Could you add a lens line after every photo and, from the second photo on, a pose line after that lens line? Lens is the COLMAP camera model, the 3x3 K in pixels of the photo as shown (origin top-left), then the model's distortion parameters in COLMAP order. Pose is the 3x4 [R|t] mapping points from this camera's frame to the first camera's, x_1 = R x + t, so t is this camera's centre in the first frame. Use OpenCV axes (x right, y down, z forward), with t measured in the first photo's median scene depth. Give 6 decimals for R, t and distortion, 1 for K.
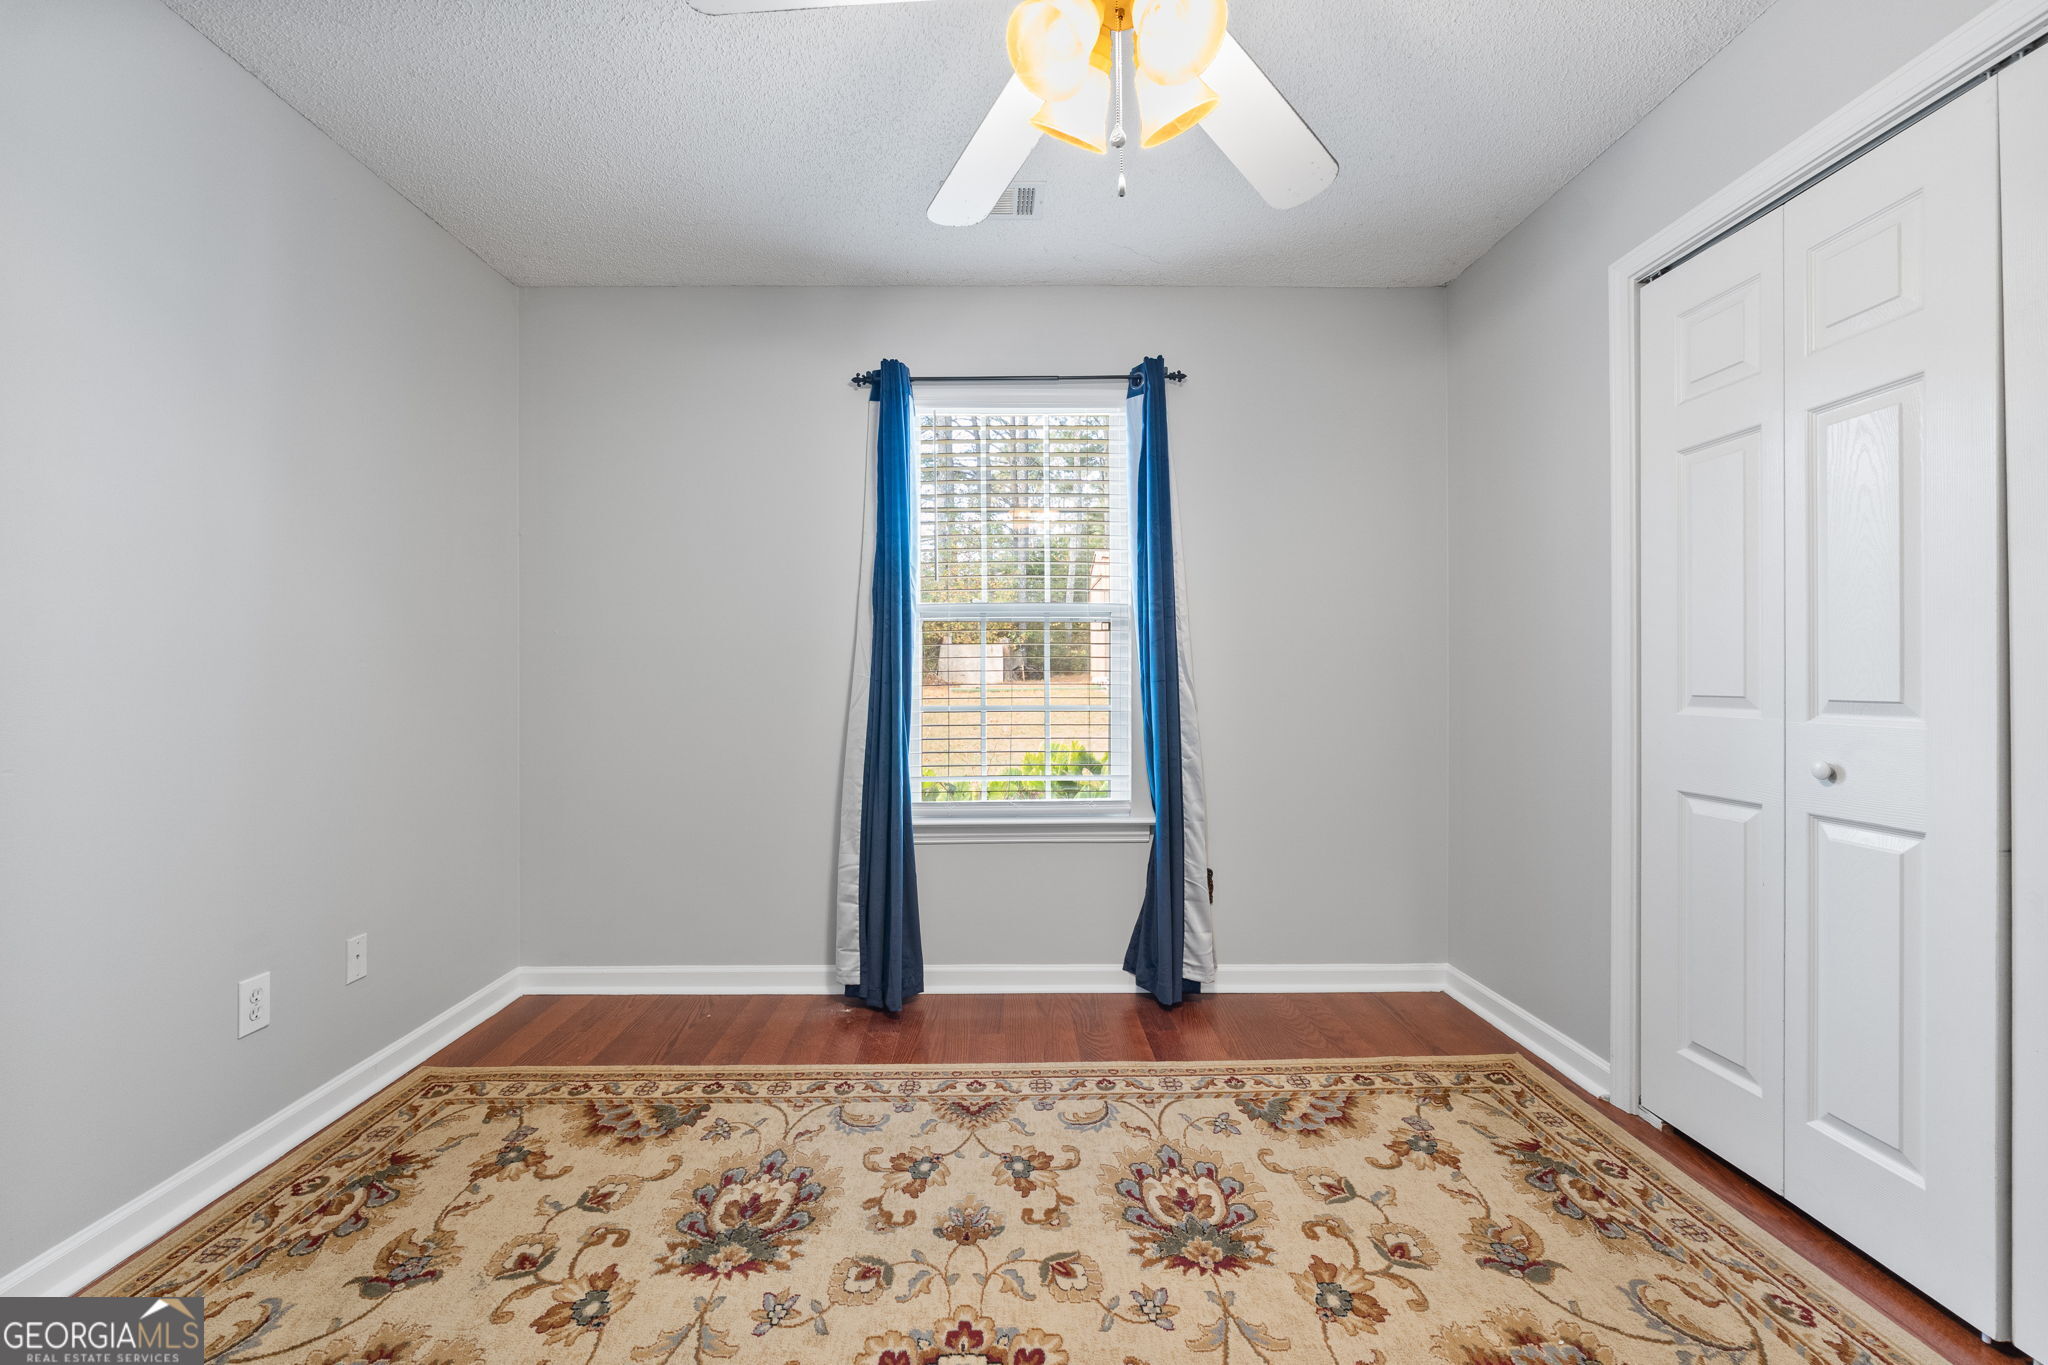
lens RADIAL K [[870.5, 0, 1009.7], [0, 870.5, 685.4], [0, 0, 1]] dist [-0.007827, 0.000590]
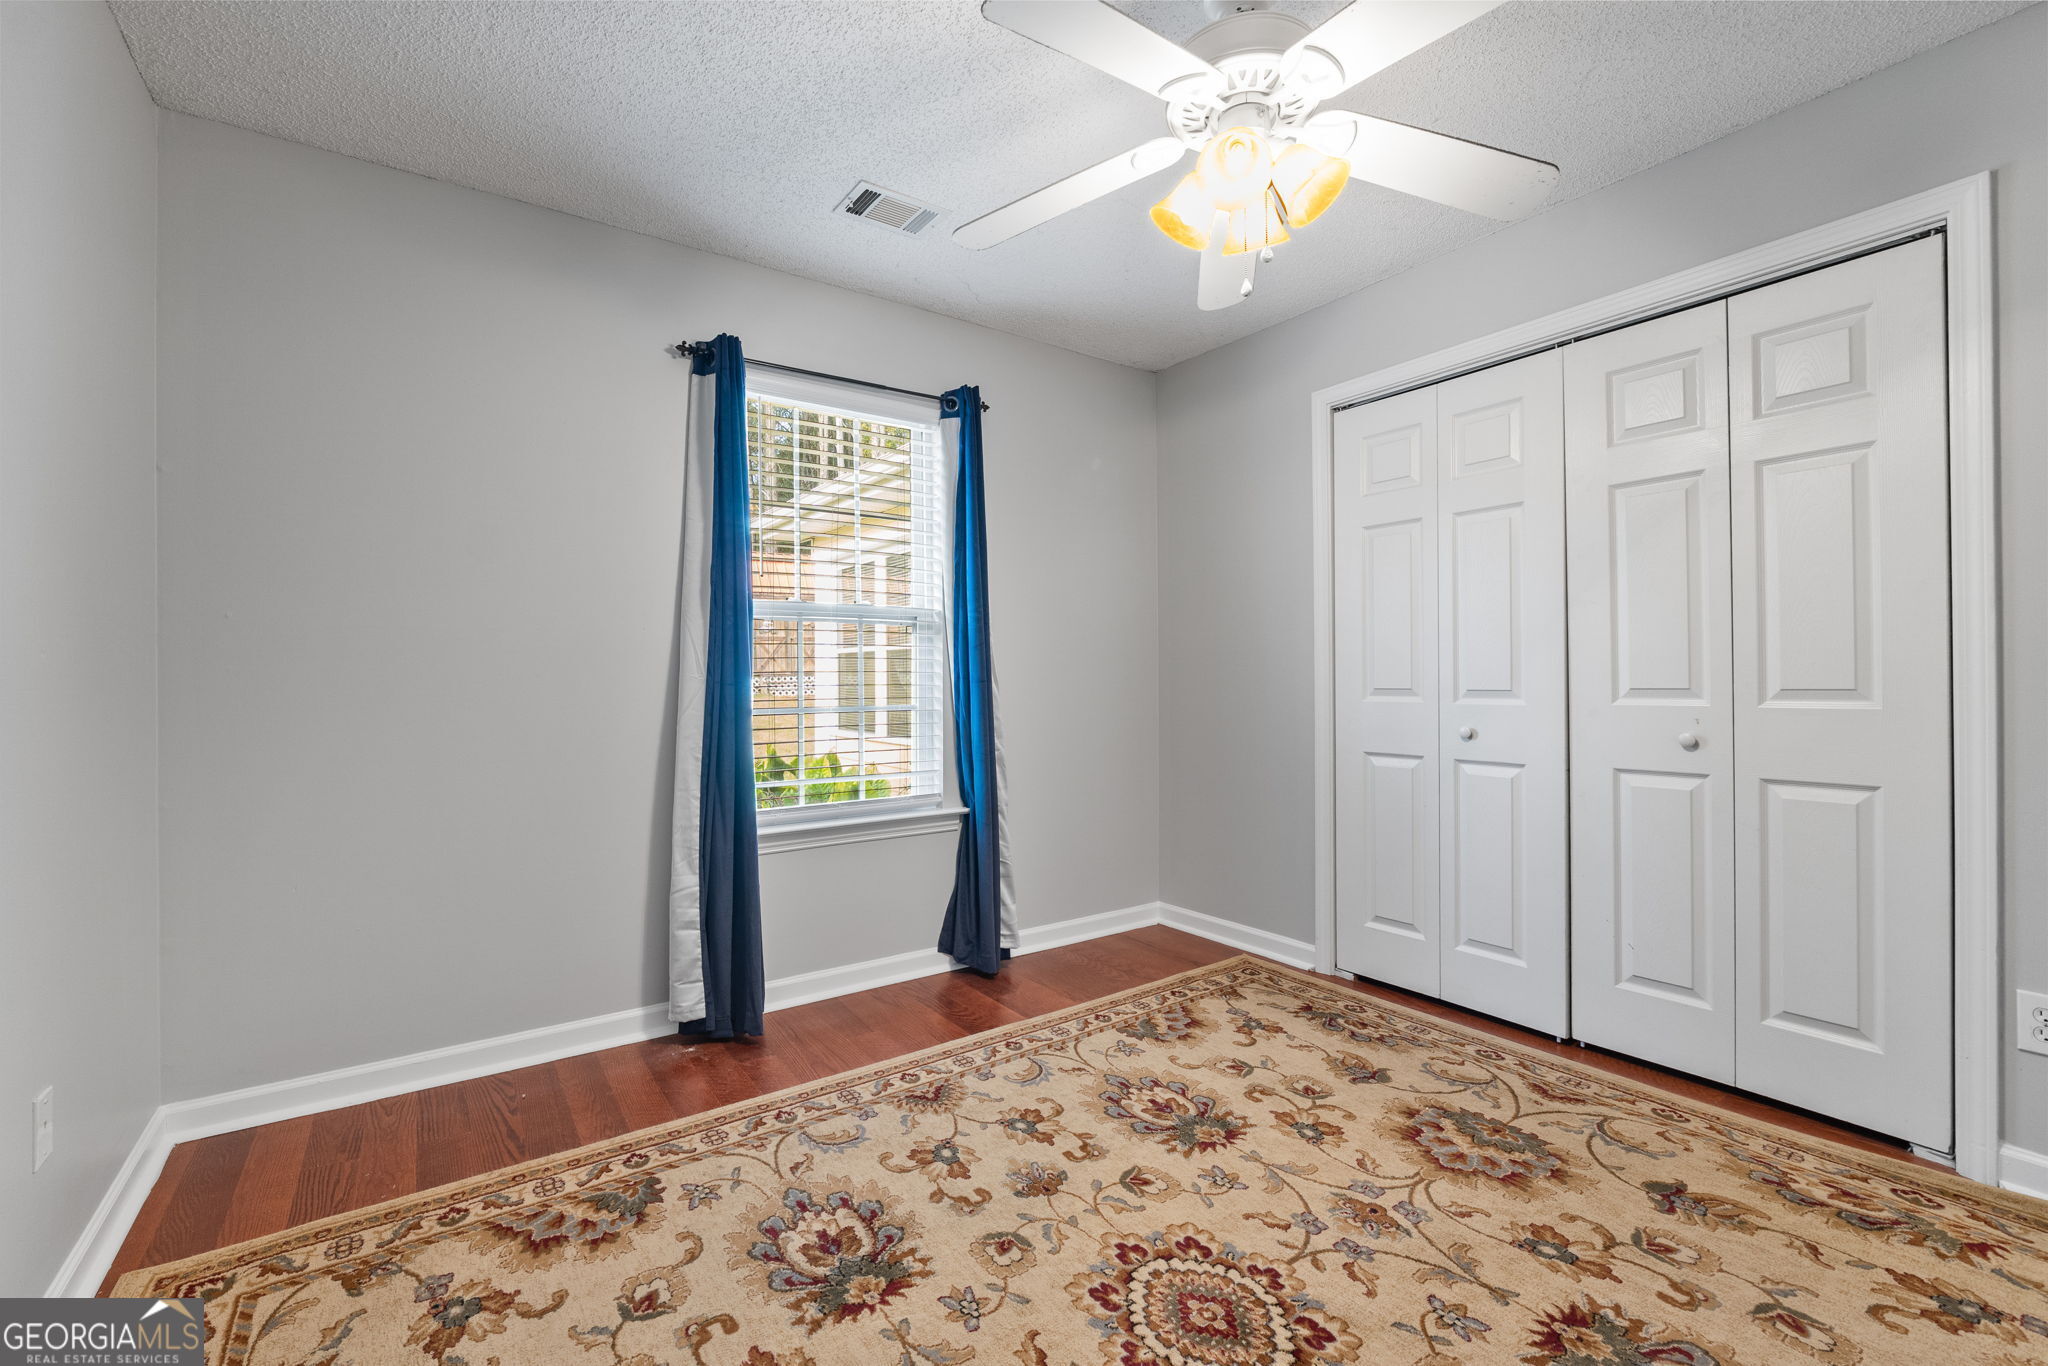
lens RADIAL K [[860.1, 0, 1024.0], [0, 860.1, 683.0], [0, 0, 1]] dist [-0.008643, -0.000582]
pose [[0.823548, -0.004157, 0.567231, -0.543333], [0.007959, 0.999959, -0.004228, 0.003198], [-0.567190, 0.007997, 0.823548, 0.097945]]
